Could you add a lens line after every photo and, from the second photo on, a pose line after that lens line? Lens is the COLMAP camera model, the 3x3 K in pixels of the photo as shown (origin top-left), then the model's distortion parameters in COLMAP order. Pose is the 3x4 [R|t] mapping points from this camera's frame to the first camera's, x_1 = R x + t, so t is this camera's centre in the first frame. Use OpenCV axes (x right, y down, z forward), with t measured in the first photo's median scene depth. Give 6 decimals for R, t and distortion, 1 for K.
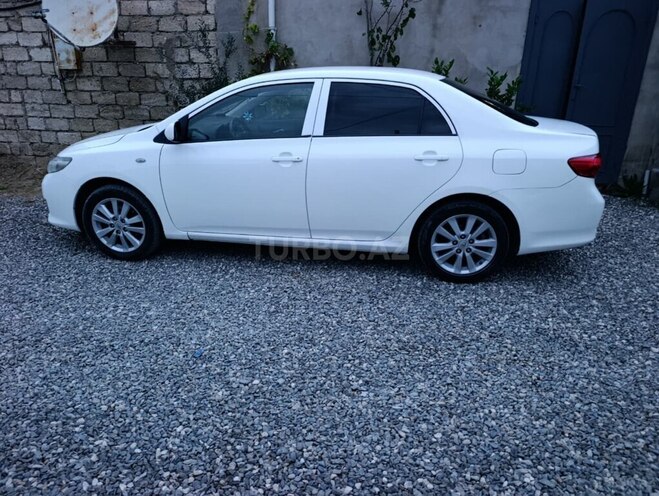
lens RADIAL K [[456.6, 0, 329.8], [0, 456.6, 238.0], [0, 0, 1]] dist [0.028967, -0.039332]
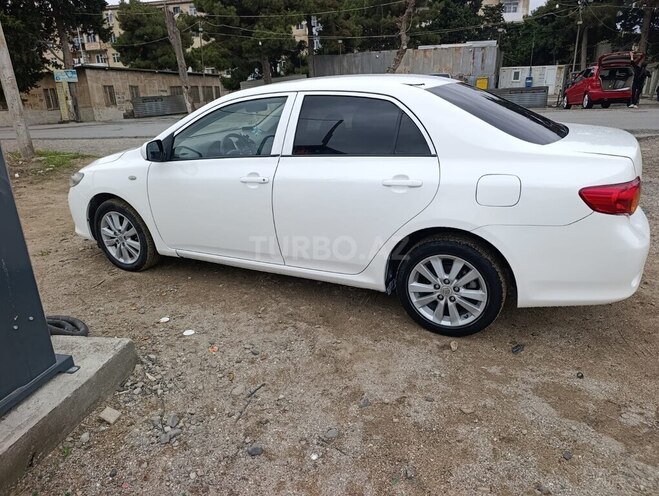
lens RADIAL K [[456.6, 0, 329.8], [0, 456.6, 238.0], [0, 0, 1]] dist [0.028967, -0.039332]
pose [[0.954545, 0.057130, -0.292540, 0.326109], [-0.058838, 0.998263, 0.002962, -0.066461], [0.292201, 0.014386, 0.956249, 0.158770]]
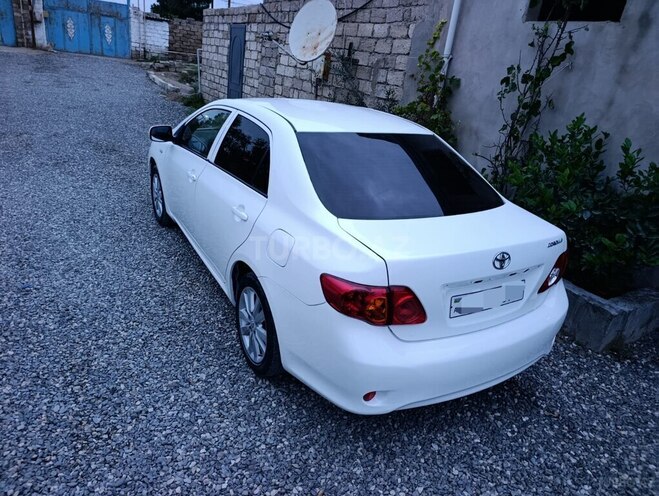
lens RADIAL K [[456.6, 0, 329.8], [0, 456.6, 238.0], [0, 0, 1]] dist [0.028967, -0.039332]
pose [[0.629078, 0.340595, -0.698753, 0.902679], [-0.360349, 0.924256, 0.126095, -0.285261], [0.688774, 0.172471, 0.704162, 0.482655]]
